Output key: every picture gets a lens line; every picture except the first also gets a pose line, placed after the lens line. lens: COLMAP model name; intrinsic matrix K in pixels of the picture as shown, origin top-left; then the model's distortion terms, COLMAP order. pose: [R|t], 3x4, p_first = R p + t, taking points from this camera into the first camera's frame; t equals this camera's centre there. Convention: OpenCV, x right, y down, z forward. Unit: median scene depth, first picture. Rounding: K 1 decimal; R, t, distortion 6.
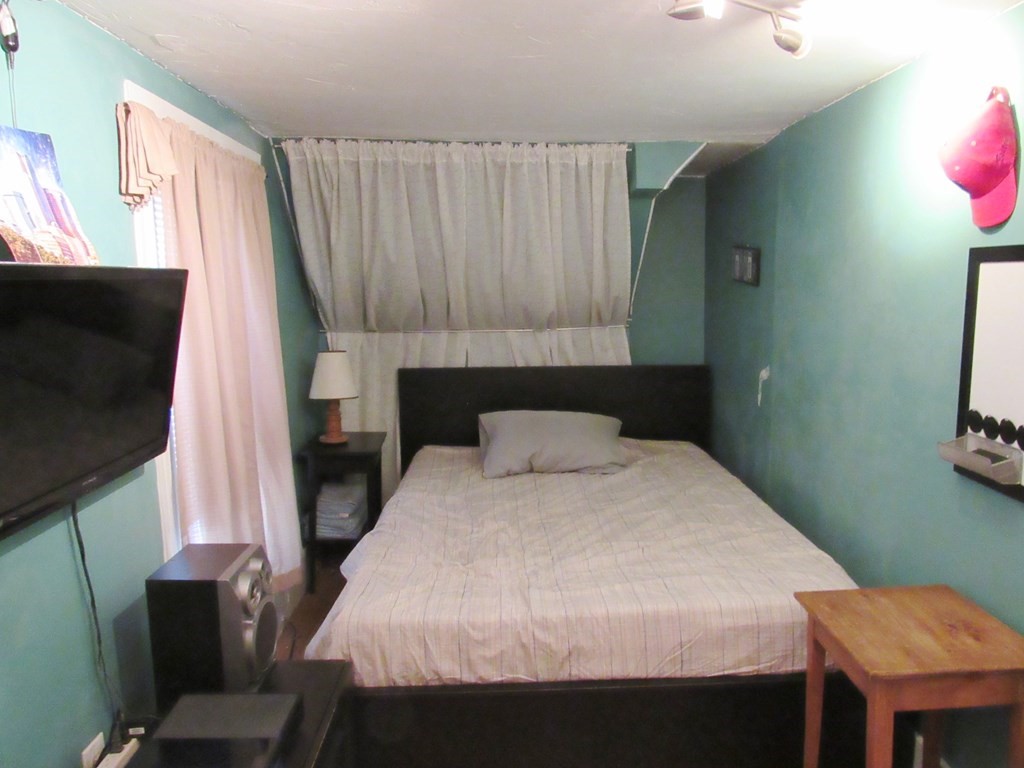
lens RADIAL K [[729.6, 0, 516.5], [0, 729.6, 386.7], [0, 0, 1]] dist [-0.033997, 0.011238]
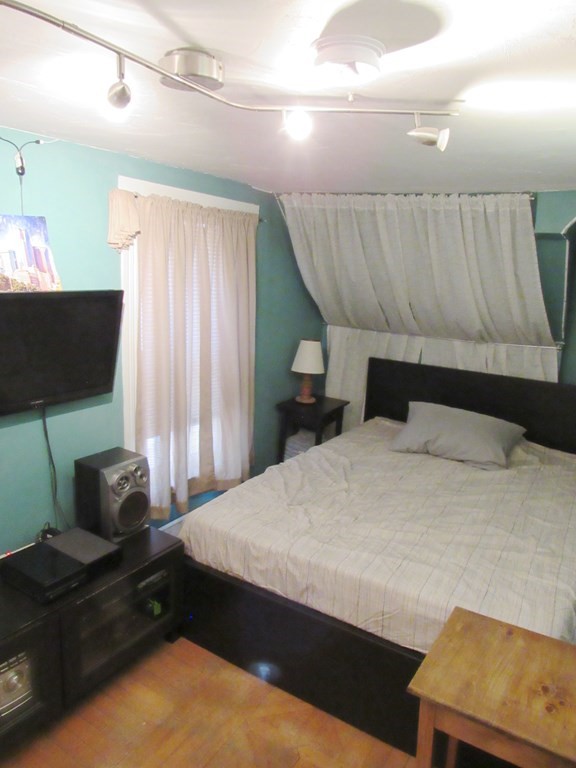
lens RADIAL K [[547.2, 0, 286.6], [0, 547.2, 383.2], [0, 0, 1]] dist [-0.033997, 0.011238]
pose [[0.828683, 0.166486, -0.534385, 0.348606], [-0.135789, 0.986015, 0.096617, -0.071918], [0.542997, -0.007501, 0.839701, 0.075961]]
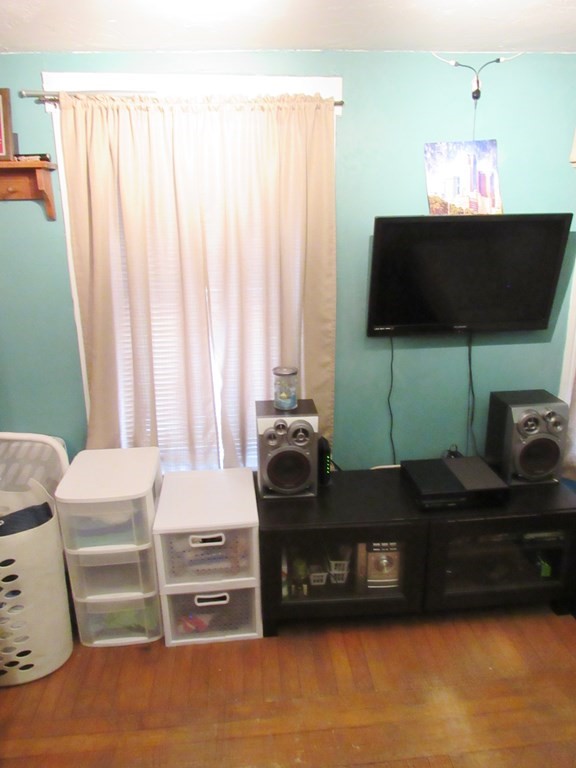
lens RADIAL K [[547.2, 0, 288.3], [0, 547.2, 383.5], [0, 0, 1]] dist [-0.033997, 0.011238]
pose [[0.065998, 0.301454, -0.951194, 0.408701], [-0.127630, 0.947992, 0.291583, -0.046830], [0.989624, 0.102157, 0.101040, 0.198154]]
